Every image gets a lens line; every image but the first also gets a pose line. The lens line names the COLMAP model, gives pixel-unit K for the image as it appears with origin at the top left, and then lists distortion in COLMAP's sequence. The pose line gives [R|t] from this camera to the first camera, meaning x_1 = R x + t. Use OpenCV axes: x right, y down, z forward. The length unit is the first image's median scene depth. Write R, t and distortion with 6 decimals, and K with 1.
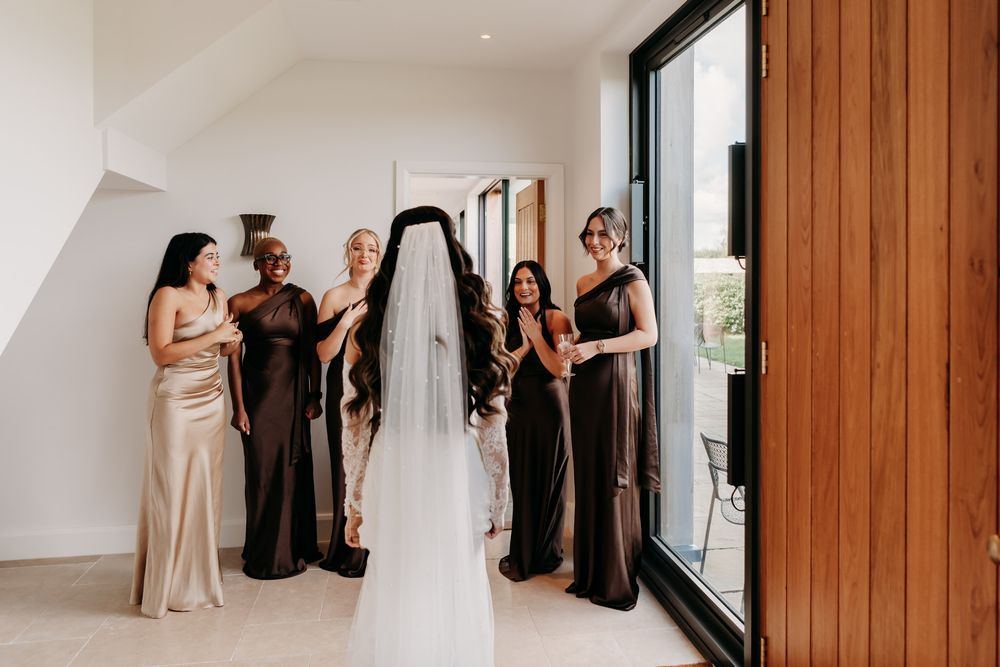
lens RADIAL K [[698.3, 0, 500.0], [0, 698.3, 333.5], [0, 0, 1]] dist [0.002707, -0.000121]
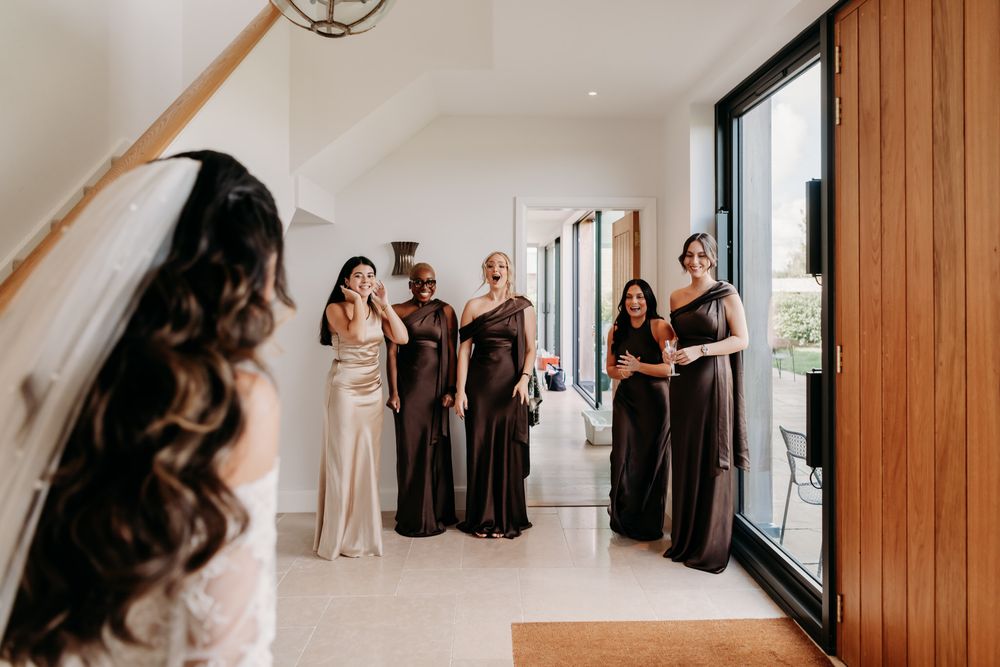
lens RADIAL K [[650.1, 0, 500.0], [0, 650.1, 333.5], [0, 0, 1]] dist [0.000805, 0.001304]
pose [[0.994979, 0.007298, -0.099814, -0.081826], [-0.009933, 0.999614, -0.025933, 0.024542], [0.099586, 0.026794, 0.994668, -0.152094]]
